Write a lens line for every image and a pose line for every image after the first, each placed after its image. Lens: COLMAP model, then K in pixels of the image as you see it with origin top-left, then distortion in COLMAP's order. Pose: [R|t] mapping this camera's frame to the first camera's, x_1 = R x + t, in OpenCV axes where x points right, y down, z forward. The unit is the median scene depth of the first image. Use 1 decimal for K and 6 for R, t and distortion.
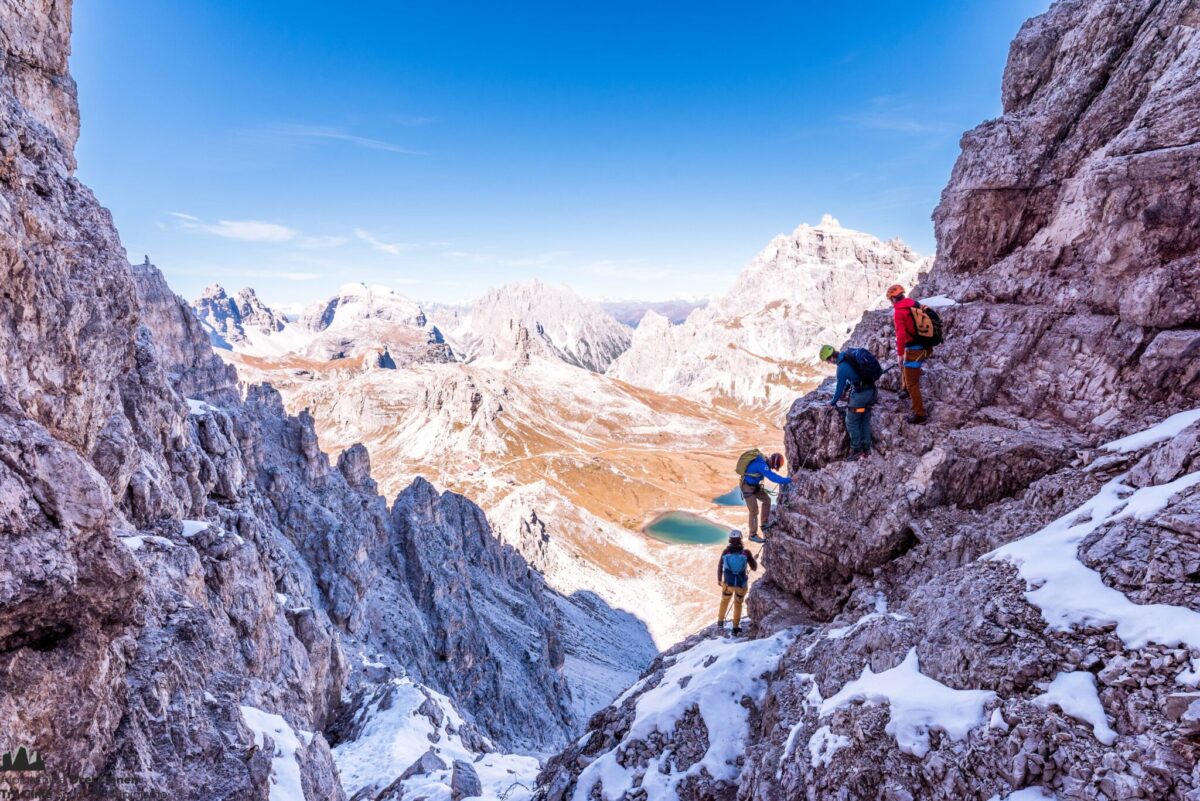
lens RADIAL K [[757.6, 0, 599.6], [0, 757.6, 401.7], [0, 0, 1]] dist [-0.001016, -0.000582]
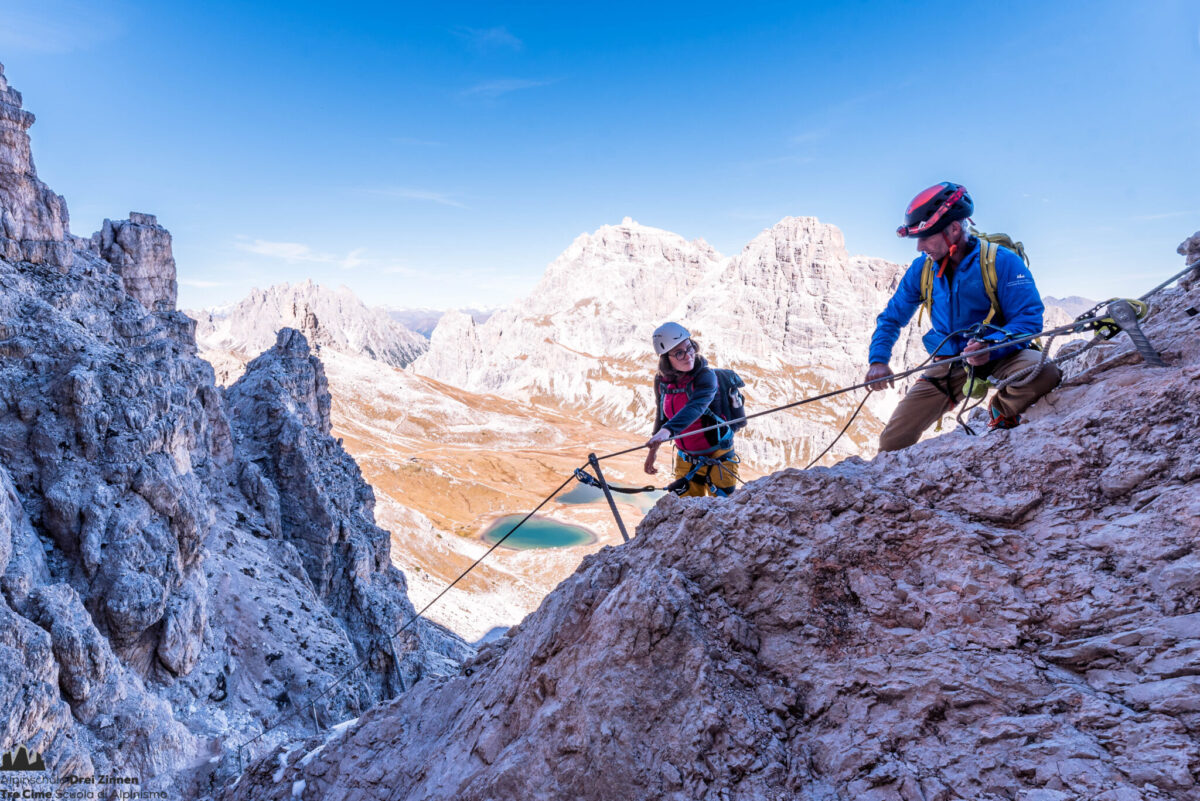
lens RADIAL K [[757.6, 0, 599.5], [0, 757.6, 396.9], [0, 0, 1]] dist [-0.001016, -0.000582]
pose [[0.955783, -0.017643, 0.293543, -0.042051], [0.030268, 0.998799, -0.038524, 0.035517], [-0.292511, 0.045706, 0.955169, 0.110398]]
